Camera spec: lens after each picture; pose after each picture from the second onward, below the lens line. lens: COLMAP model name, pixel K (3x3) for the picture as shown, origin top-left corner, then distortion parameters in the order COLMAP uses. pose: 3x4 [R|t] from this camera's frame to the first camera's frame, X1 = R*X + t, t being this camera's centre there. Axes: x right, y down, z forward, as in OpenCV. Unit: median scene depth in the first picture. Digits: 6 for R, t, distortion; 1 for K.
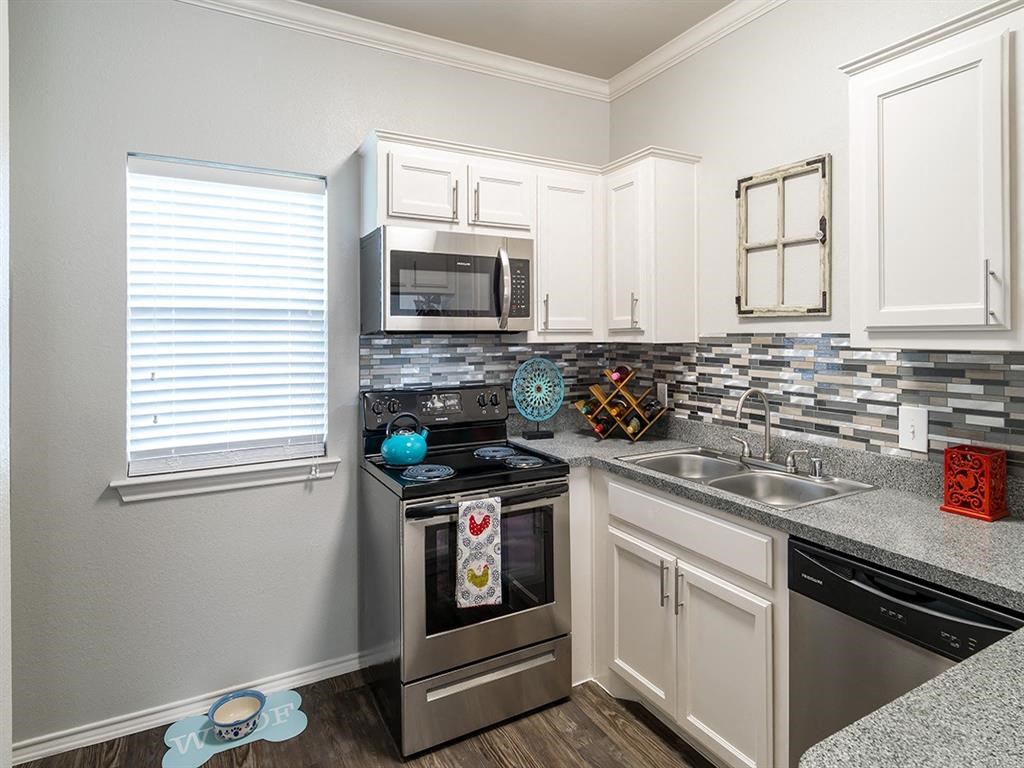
lens RADIAL K [[557.7, 0, 509.4], [0, 557.7, 332.0], [0, 0, 1]] dist [0.030310, -0.039465]
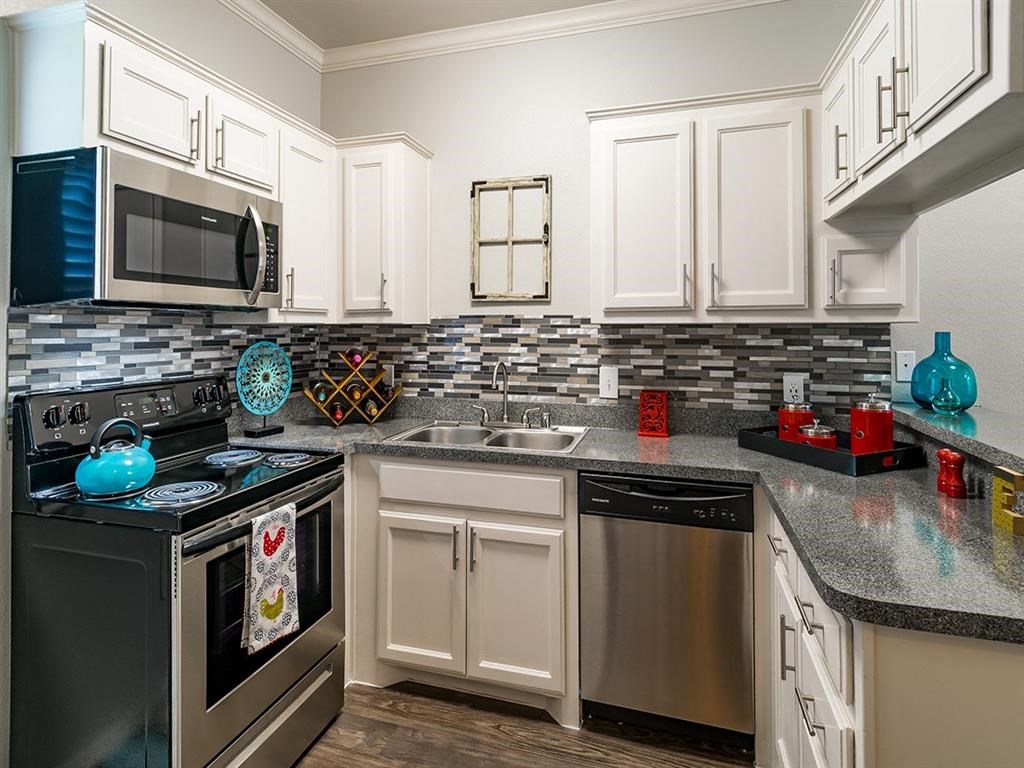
lens RADIAL K [[536.3, 0, 514.5], [0, 536.3, 316.8], [0, 0, 1]] dist [0.003669, -0.001074]
pose [[0.707310, 0.017259, 0.706693, -0.310861], [-0.003243, 0.999771, -0.021170, 0.029234], [-0.706896, 0.012682, 0.707203, 0.169334]]
